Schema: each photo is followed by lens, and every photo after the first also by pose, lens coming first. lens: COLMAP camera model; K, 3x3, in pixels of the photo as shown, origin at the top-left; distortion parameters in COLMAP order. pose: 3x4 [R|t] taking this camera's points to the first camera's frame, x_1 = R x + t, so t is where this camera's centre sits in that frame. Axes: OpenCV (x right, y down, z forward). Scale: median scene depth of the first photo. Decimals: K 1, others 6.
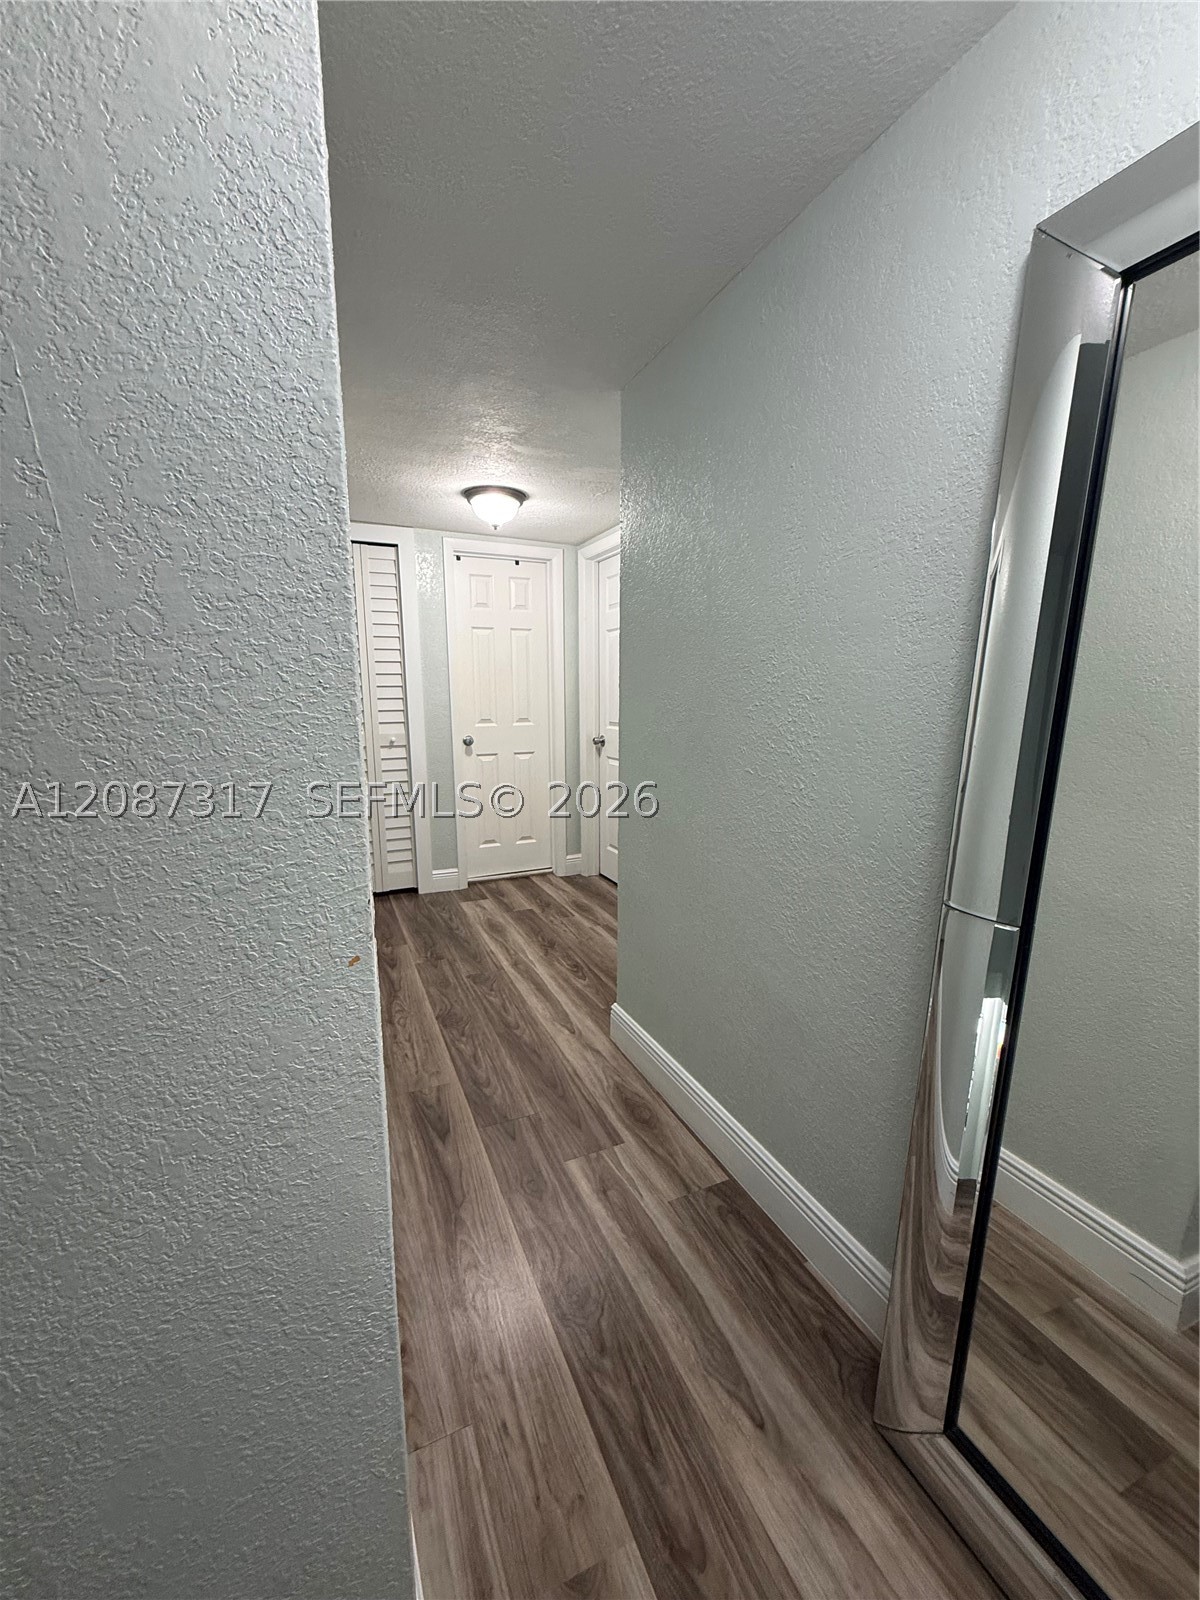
lens RADIAL K [[633.2, 0, 602.1], [0, 633.2, 802.2], [0, 0, 1]] dist [-0.000666, -0.000282]
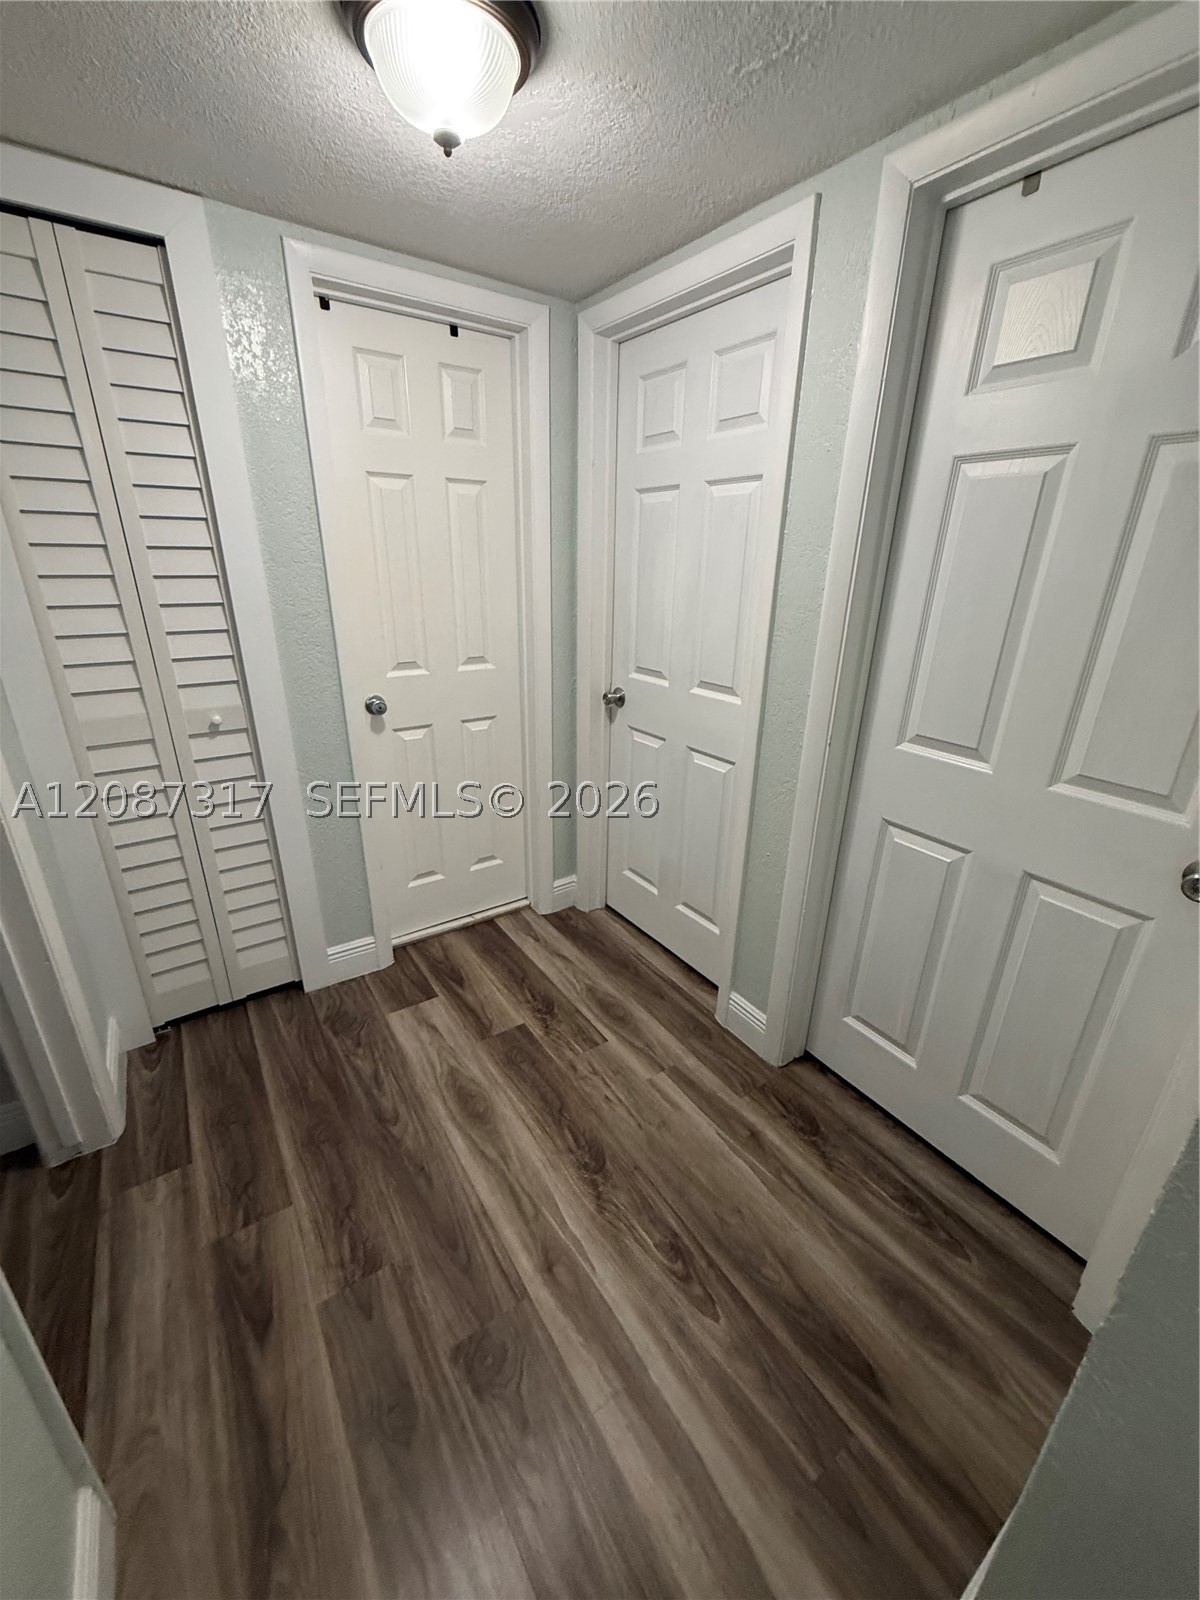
lens RADIAL K [[633.2, 0, 599.6], [0, 633.2, 798.5], [0, 0, 1]] dist [-0.000666, -0.000282]
pose [[0.985606, -0.041719, 0.163831, -0.124248], [0.009475, 0.981182, 0.192851, -0.127761], [-0.168794, -0.188523, 0.967454, 0.471576]]
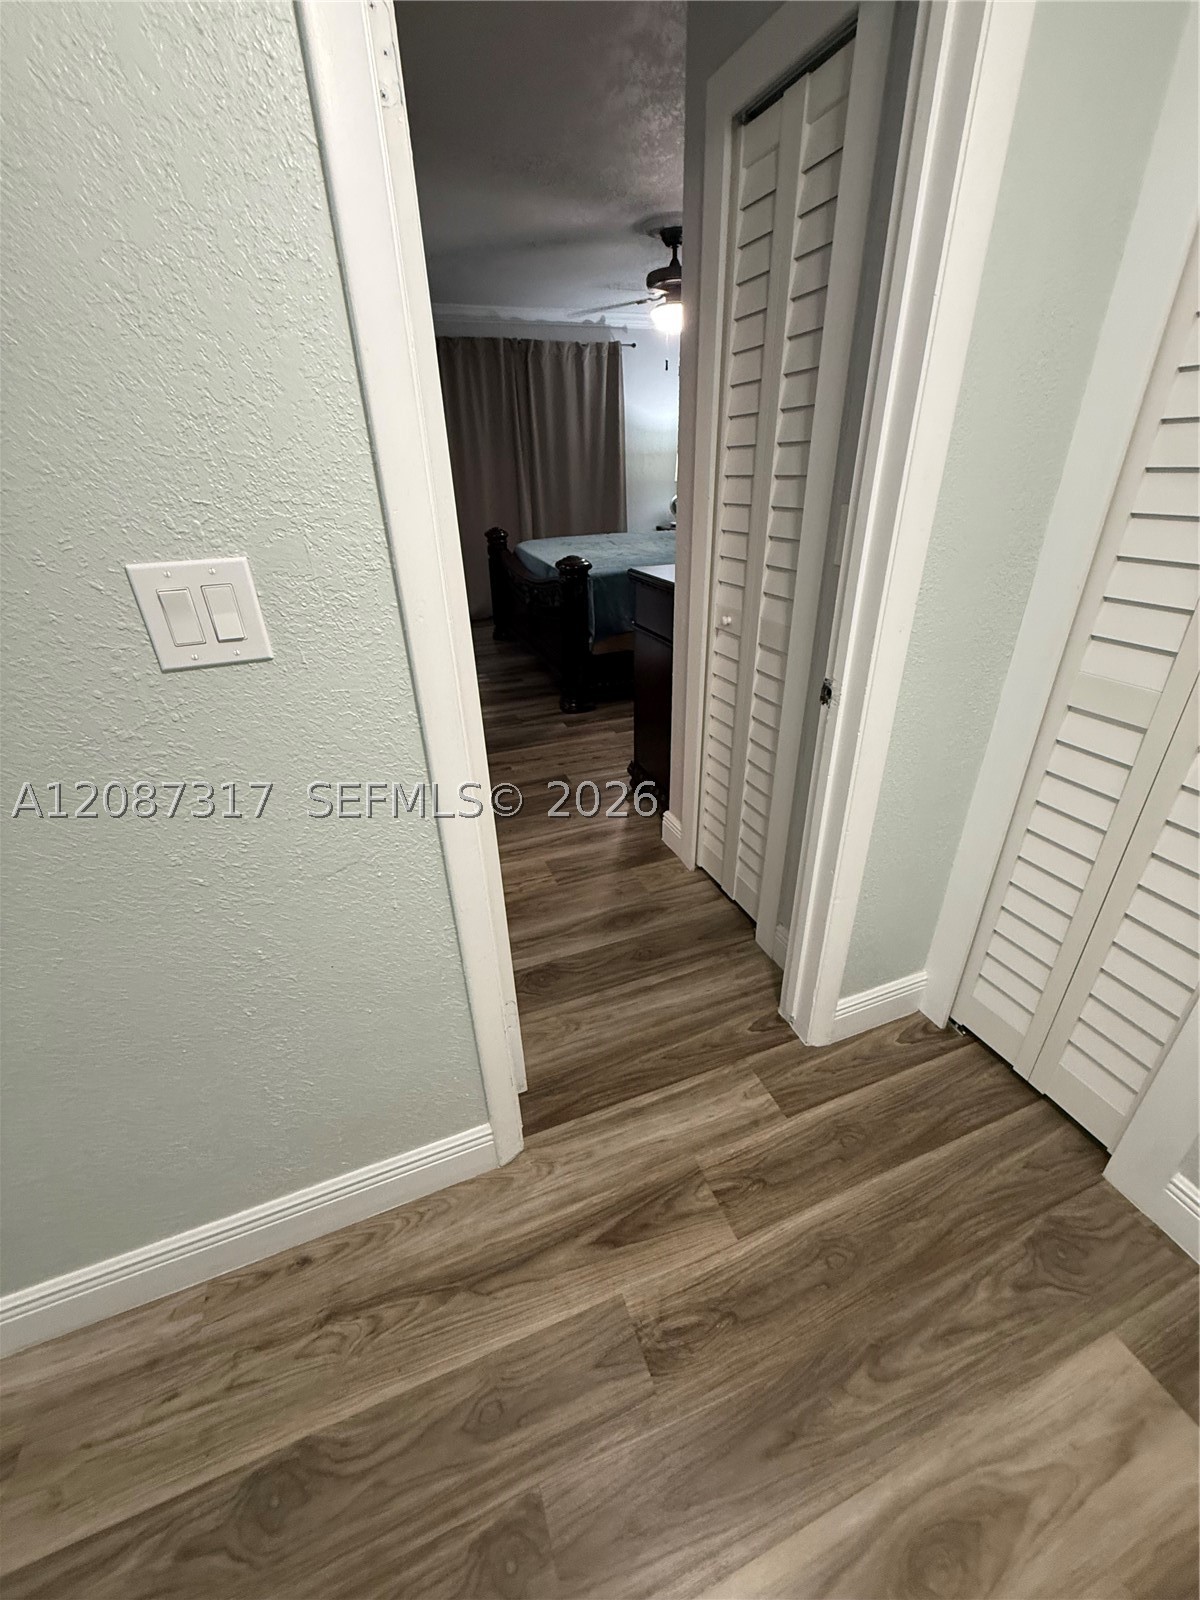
lens RADIAL K [[633.2, 0, 596.1], [0, 633.2, 795.4], [0, 0, 1]] dist [-0.000666, -0.000282]
pose [[-0.065287, 0.466799, -0.881950, -0.066319], [-0.136792, 0.871305, 0.471291, -0.163868], [0.988446, 0.151413, 0.006970, 0.715960]]
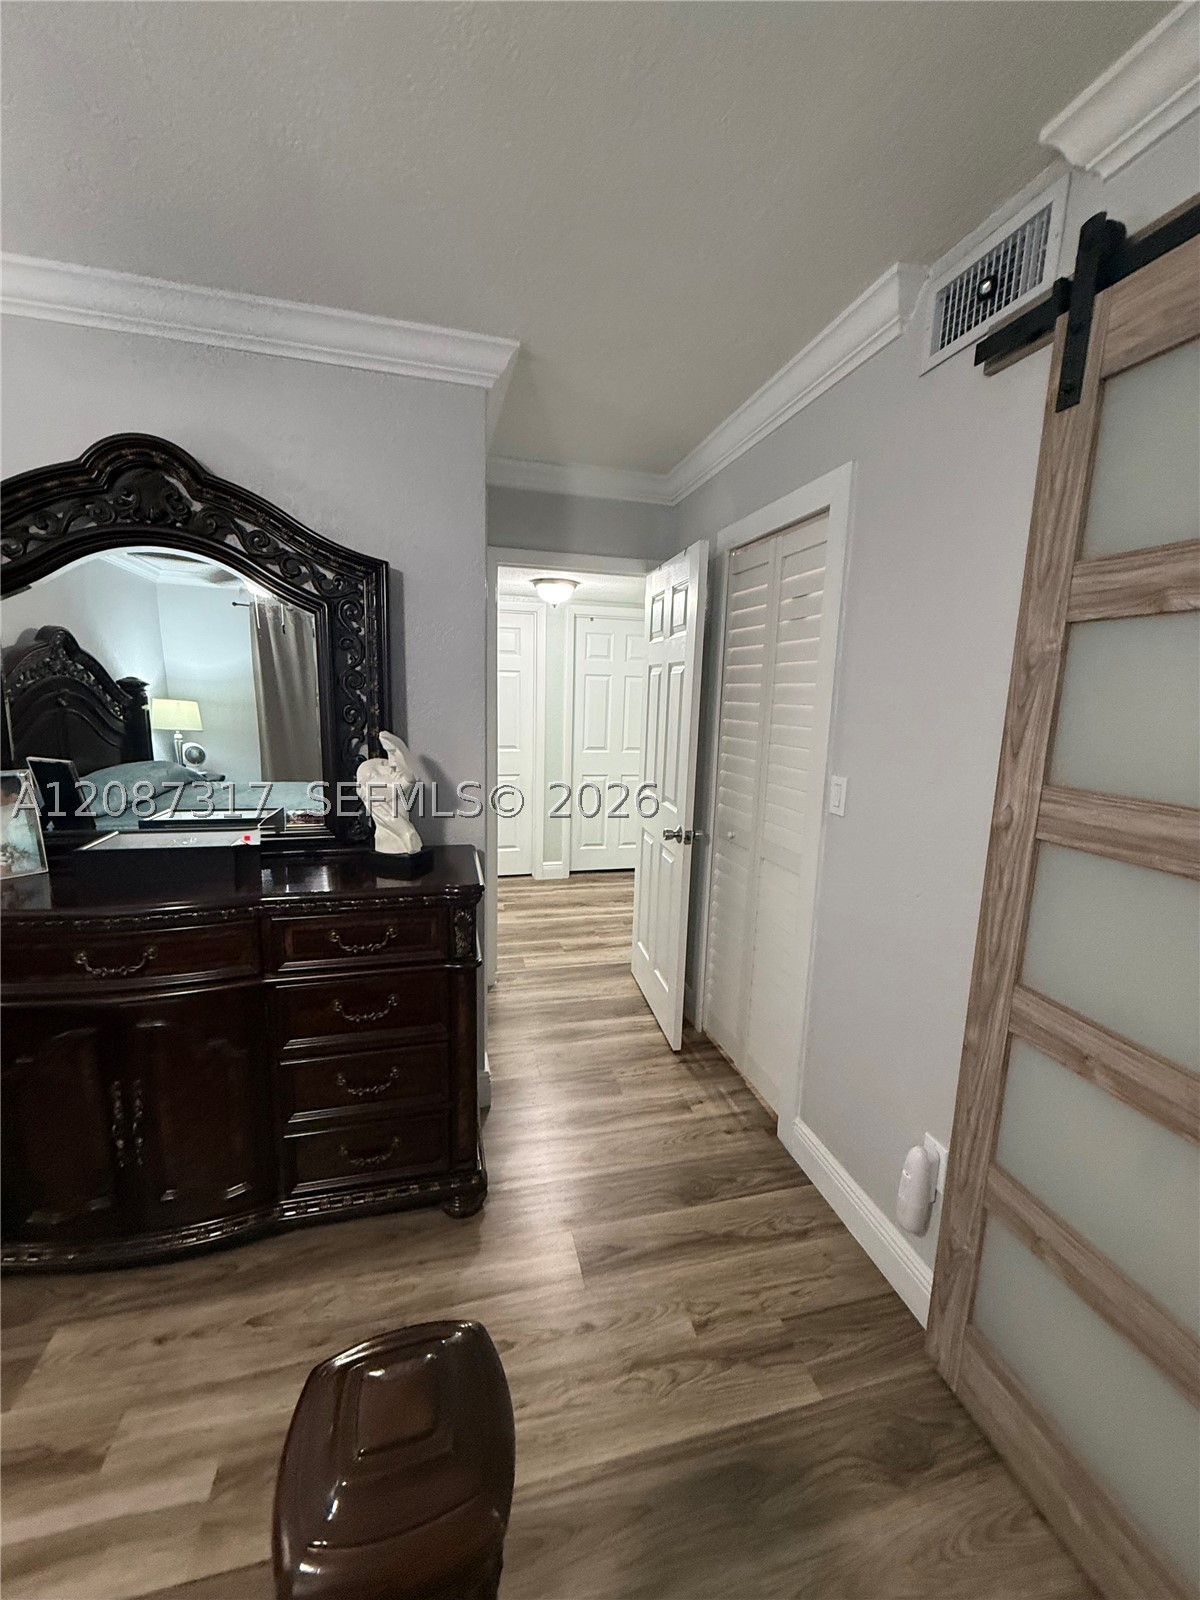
lens RADIAL K [[633.2, 0, 600.2], [0, 633.2, 800.3], [0, 0, 1]] dist [-0.000666, -0.000282]
pose [[0.172580, -0.164713, 0.971126, -1.176913], [0.141326, 0.979859, 0.141079, -0.164271], [-0.974804, 0.112898, 0.192383, 0.546774]]
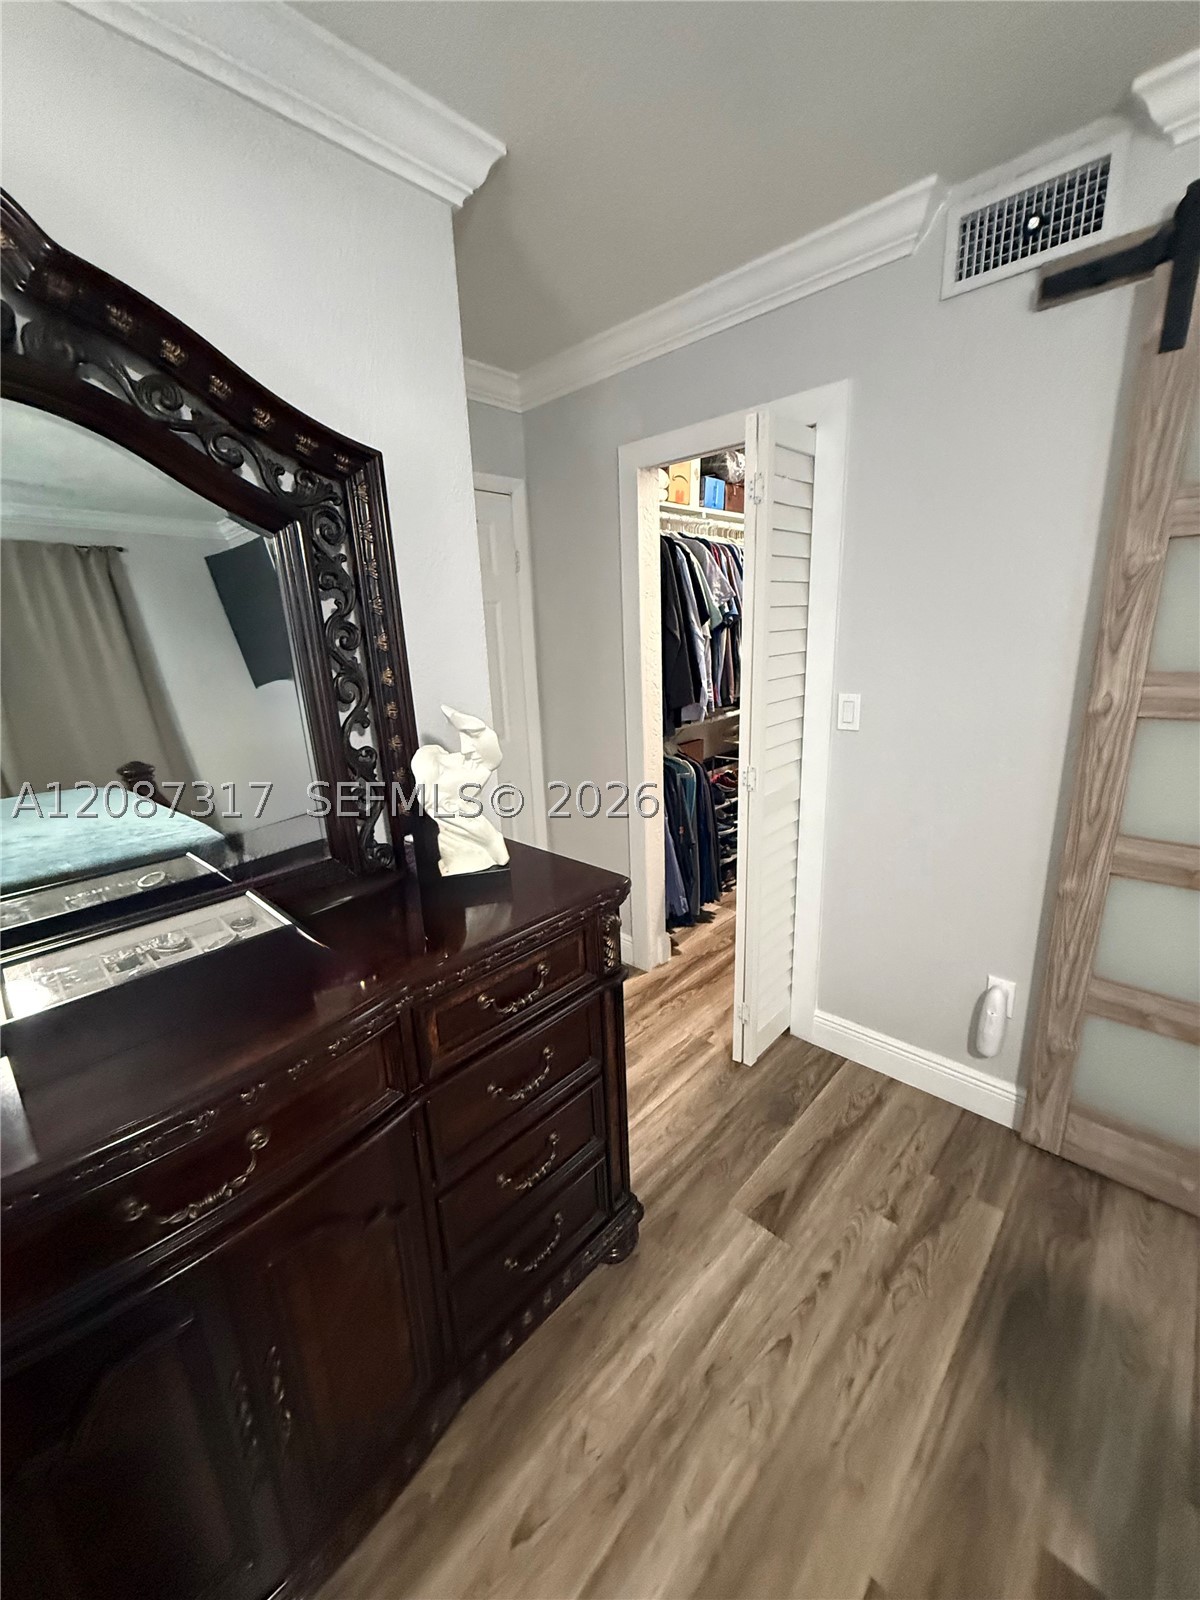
lens RADIAL K [[633.2, 0, 602.4], [0, 633.2, 800.2], [0, 0, 1]] dist [-0.000666, -0.000282]
pose [[-0.379770, -0.229274, 0.896219, -1.079303], [0.199707, 0.925637, 0.321425, -0.213449], [-0.903267, 0.301049, -0.305741, 0.823137]]
